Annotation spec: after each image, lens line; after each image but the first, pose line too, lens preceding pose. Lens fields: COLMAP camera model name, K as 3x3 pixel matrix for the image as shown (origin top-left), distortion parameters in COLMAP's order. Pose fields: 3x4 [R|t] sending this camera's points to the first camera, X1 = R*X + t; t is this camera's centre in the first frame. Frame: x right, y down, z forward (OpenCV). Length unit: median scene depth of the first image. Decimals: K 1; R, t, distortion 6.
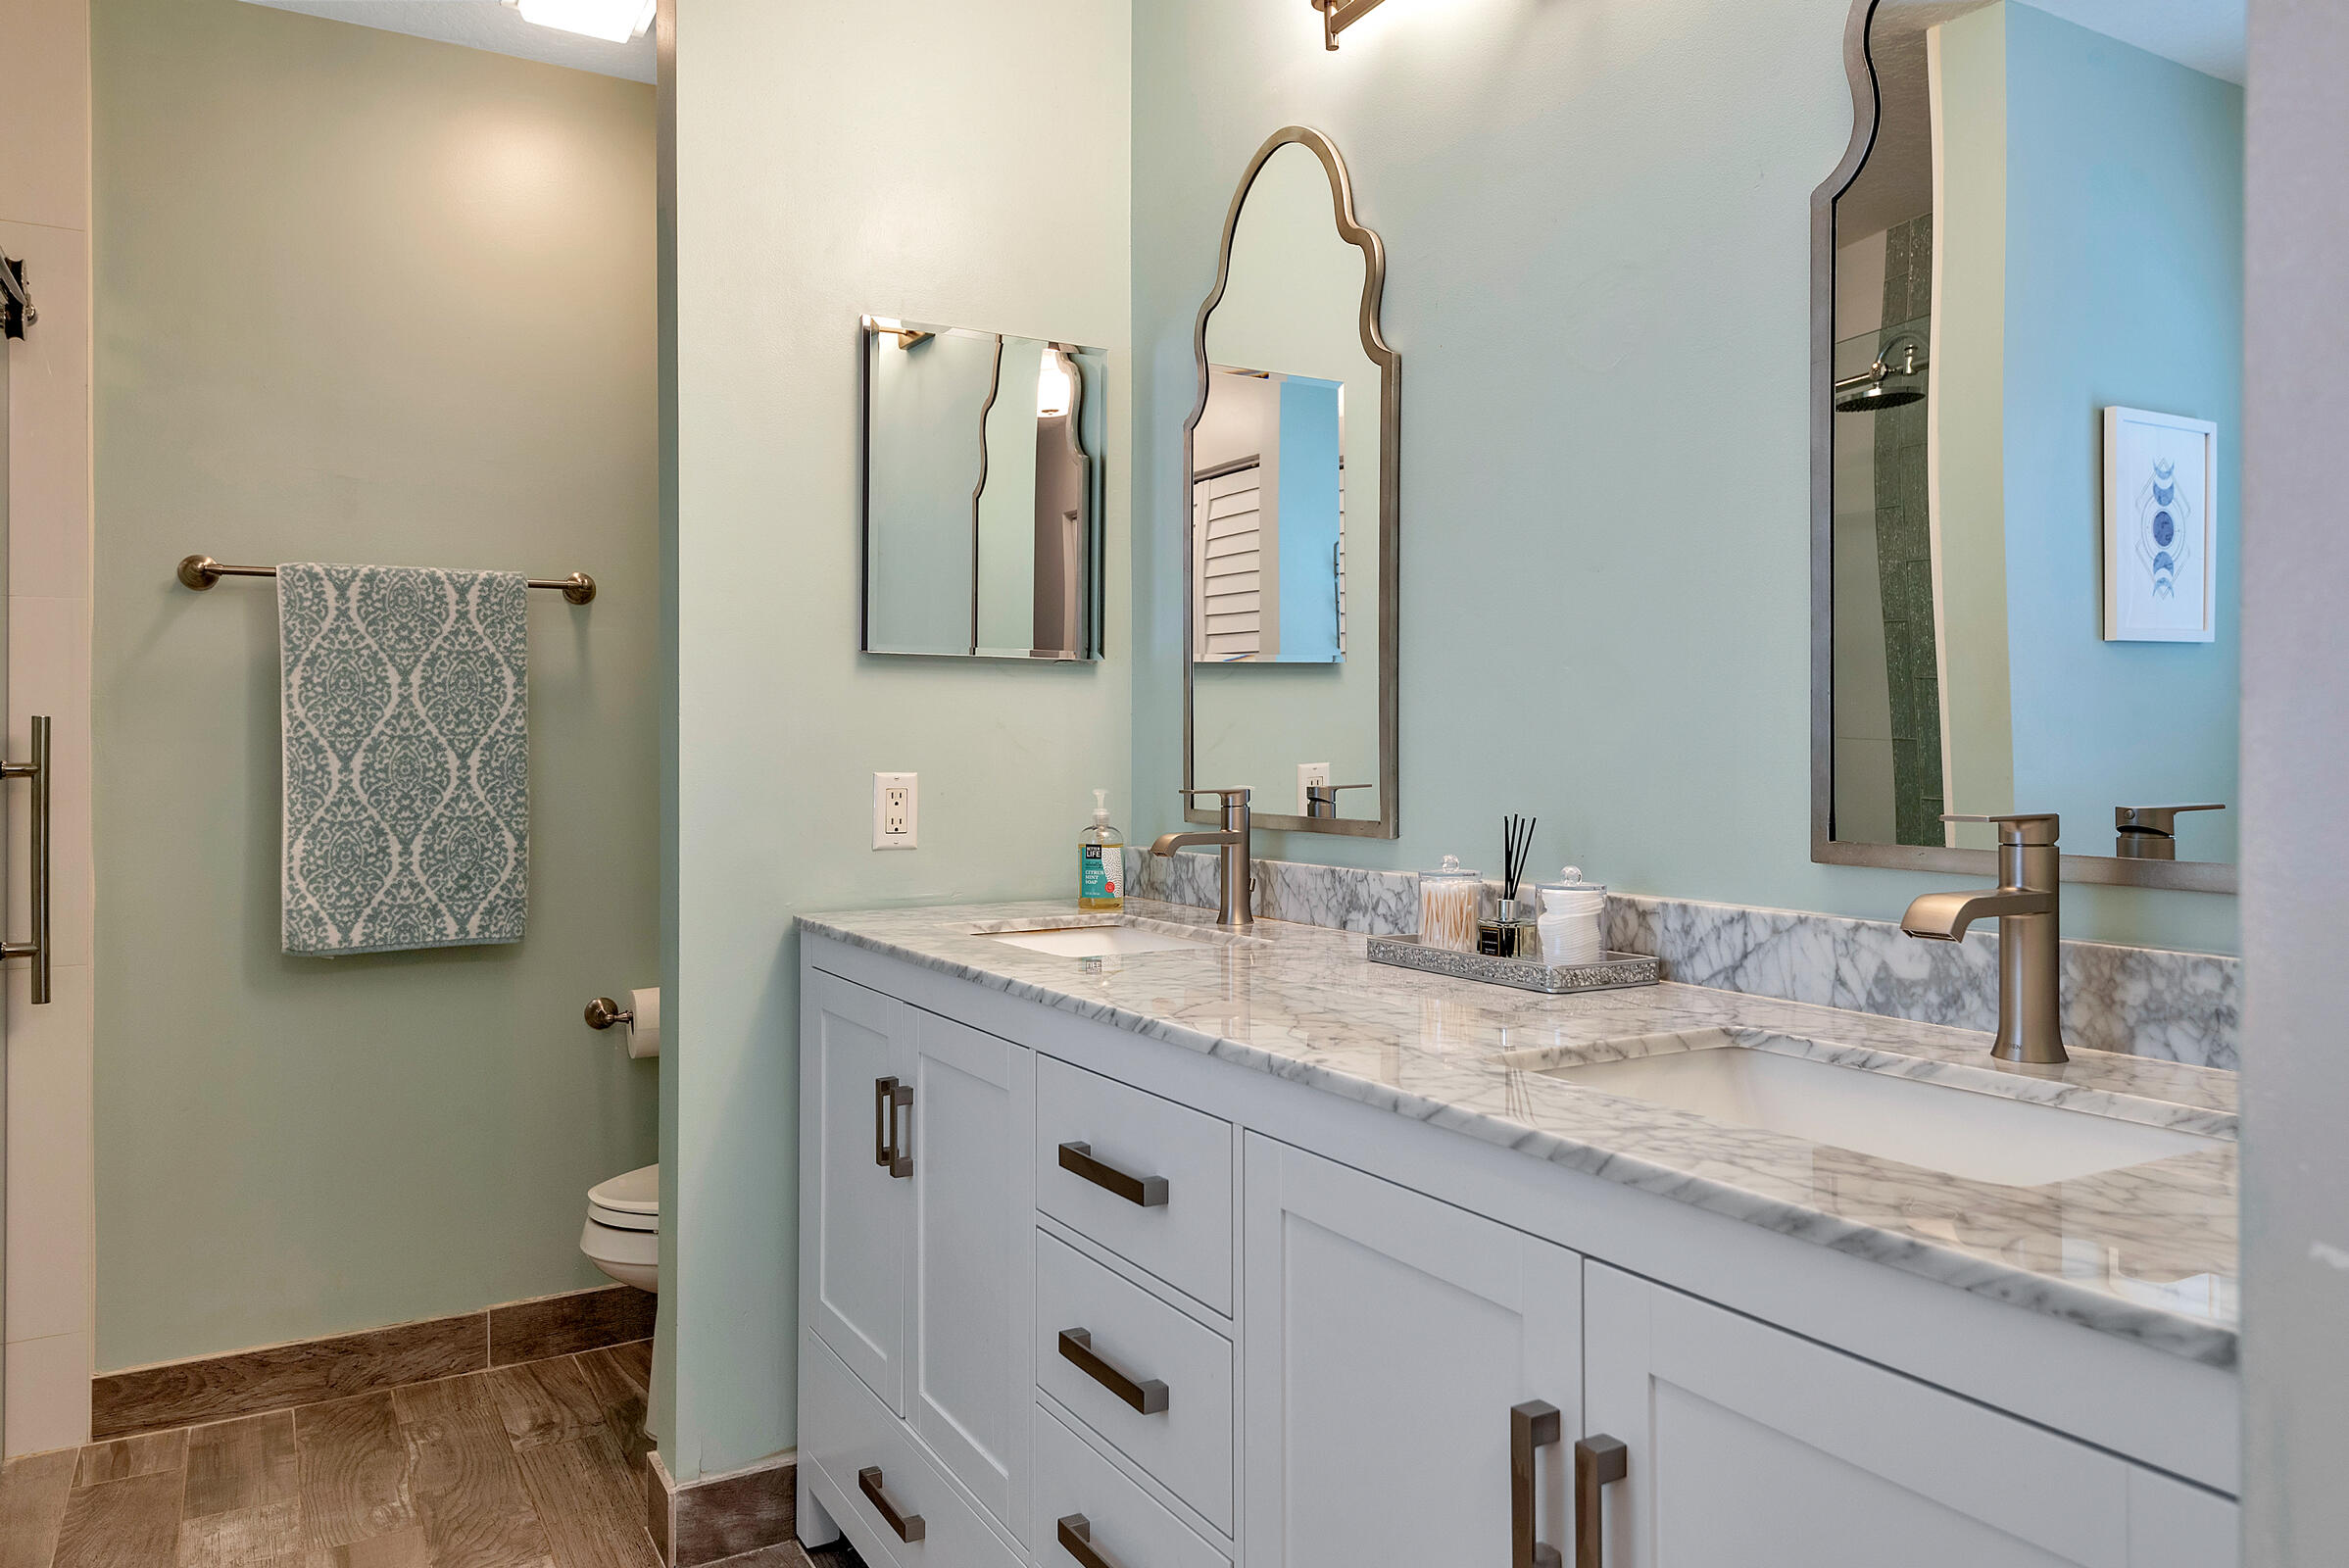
lens RADIAL K [[1600.3, 0, 1183.3], [0, 1600.3, 766.3], [0, 0, 1]] dist [0.039818, -0.026274]
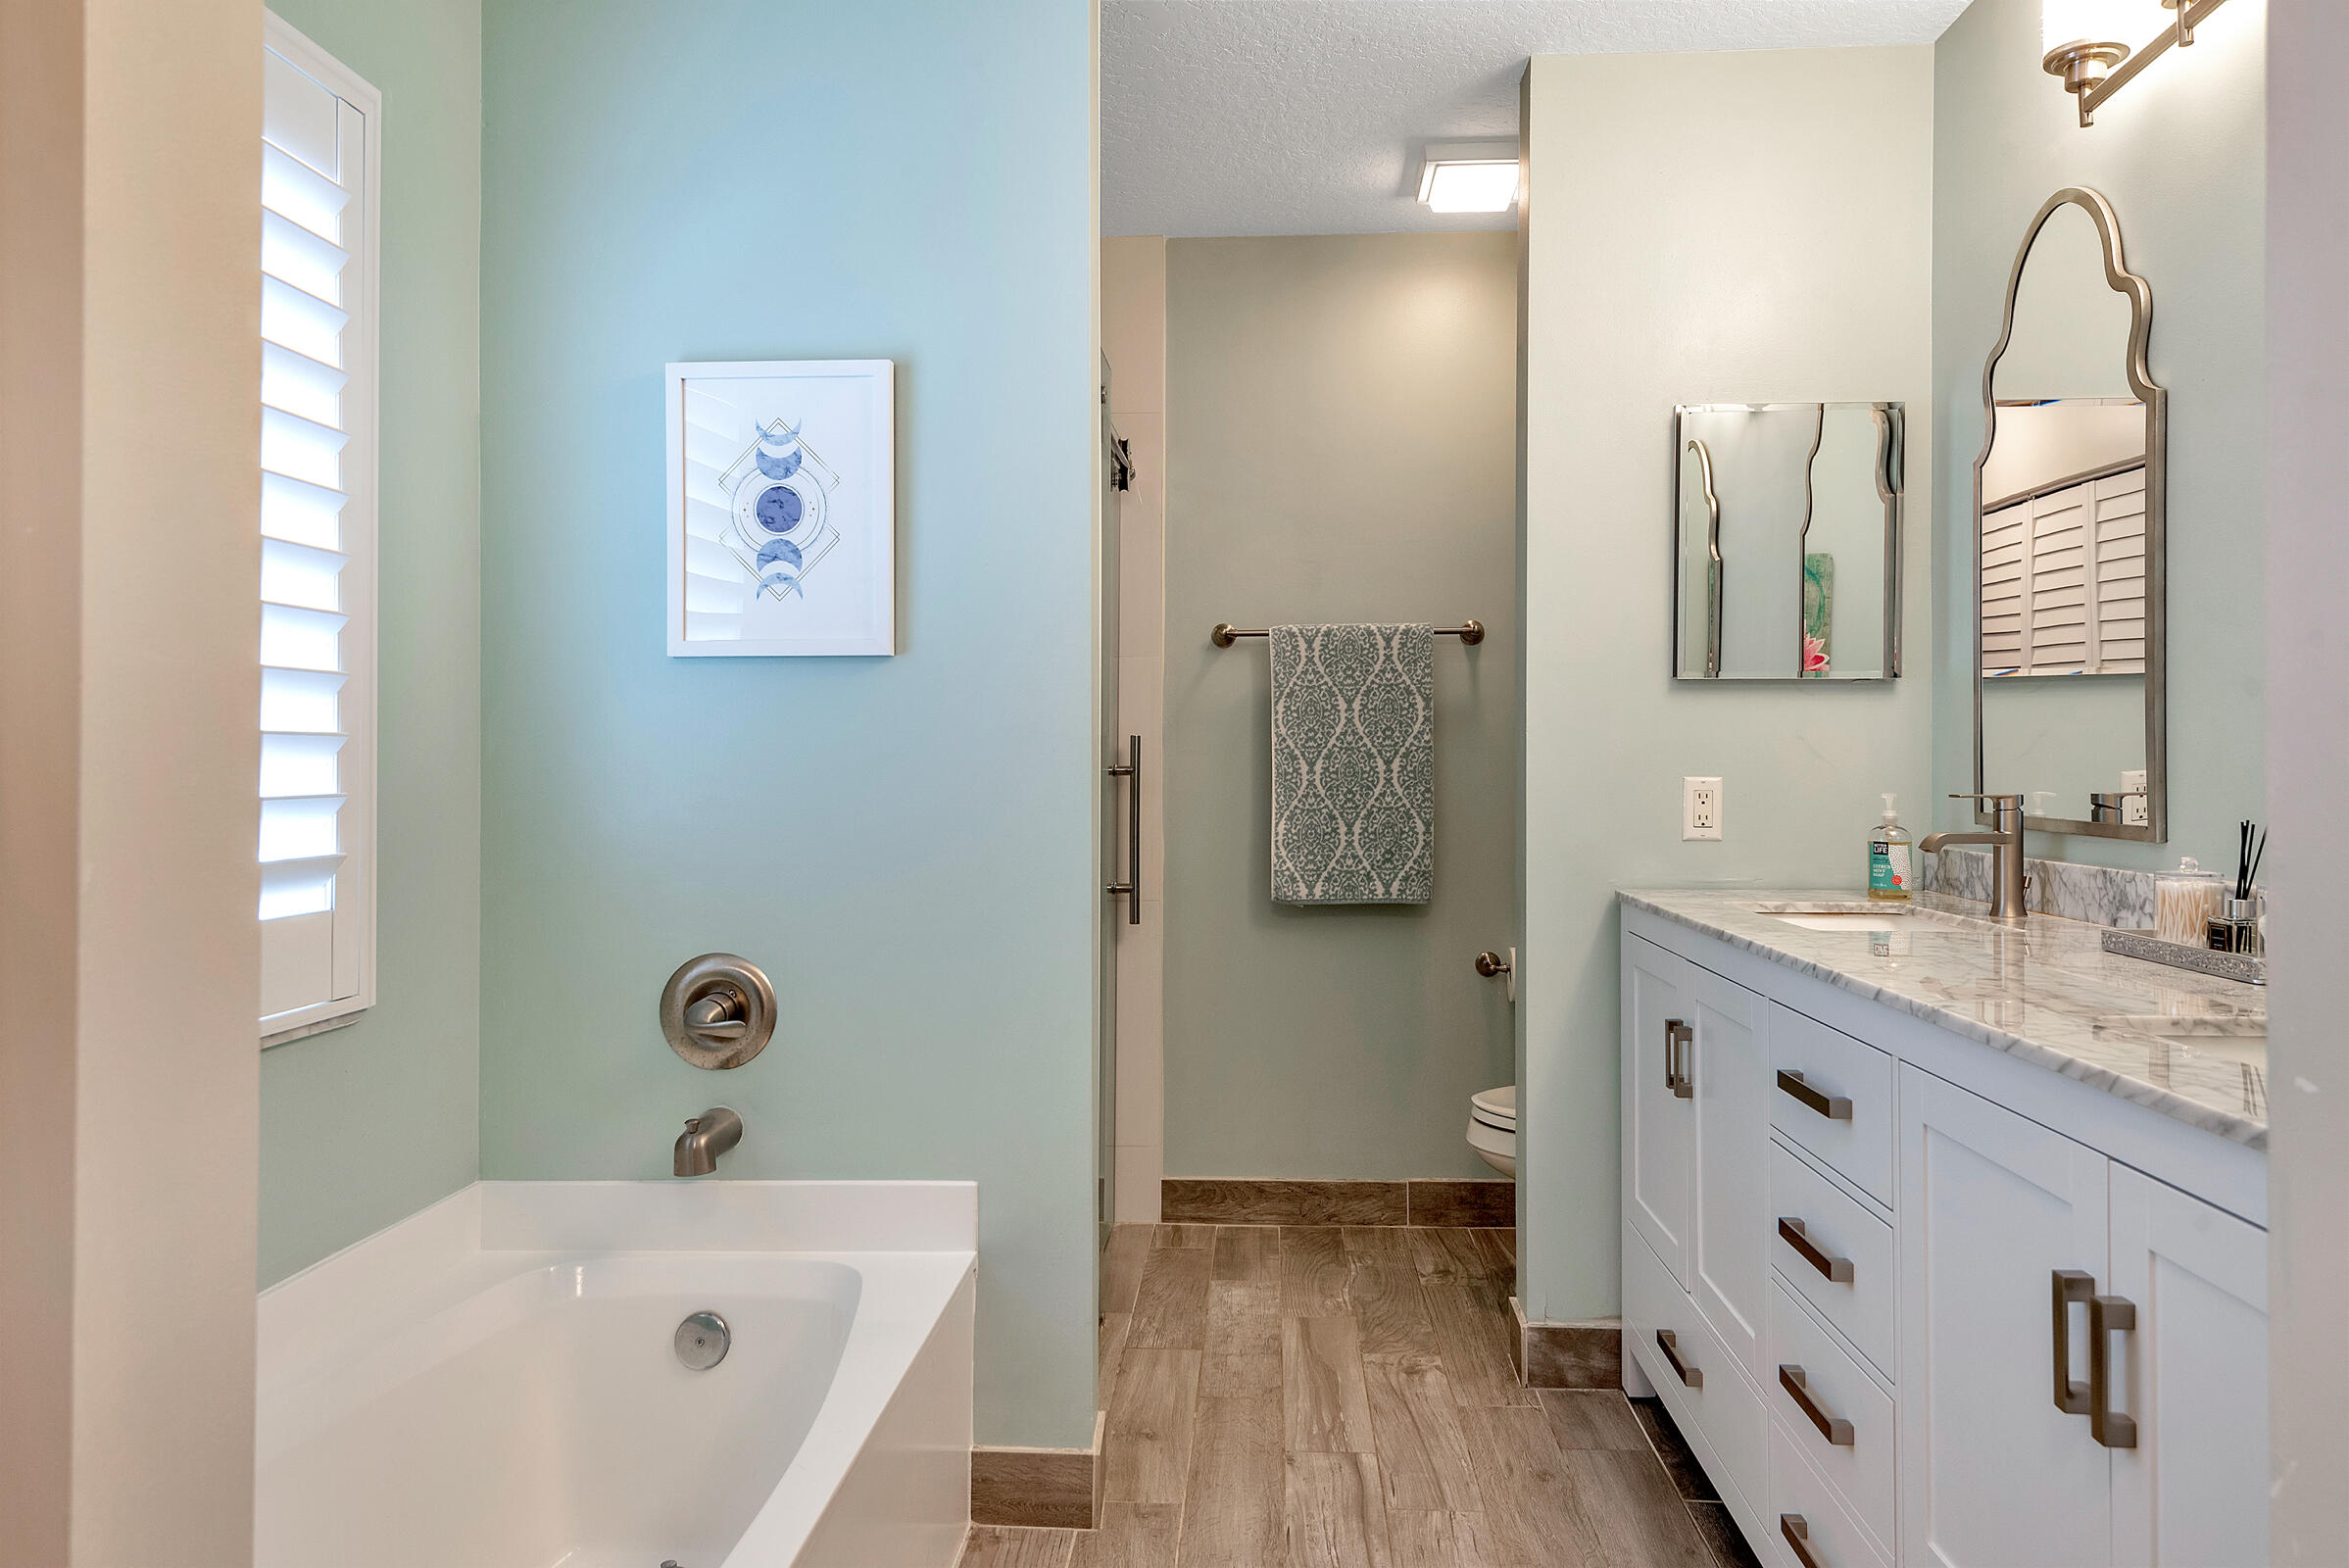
lens RADIAL K [[1488.6, 0, 1173.9], [0, 1488.6, 771.1], [0, 0, 1]] dist [0.001342, -0.000624]
pose [[0.831381, 0.006010, -0.555670, 0.113841], [-0.005887, 0.999981, 0.002008, -0.000472], [0.555671, 0.001602, 0.831400, -0.157986]]
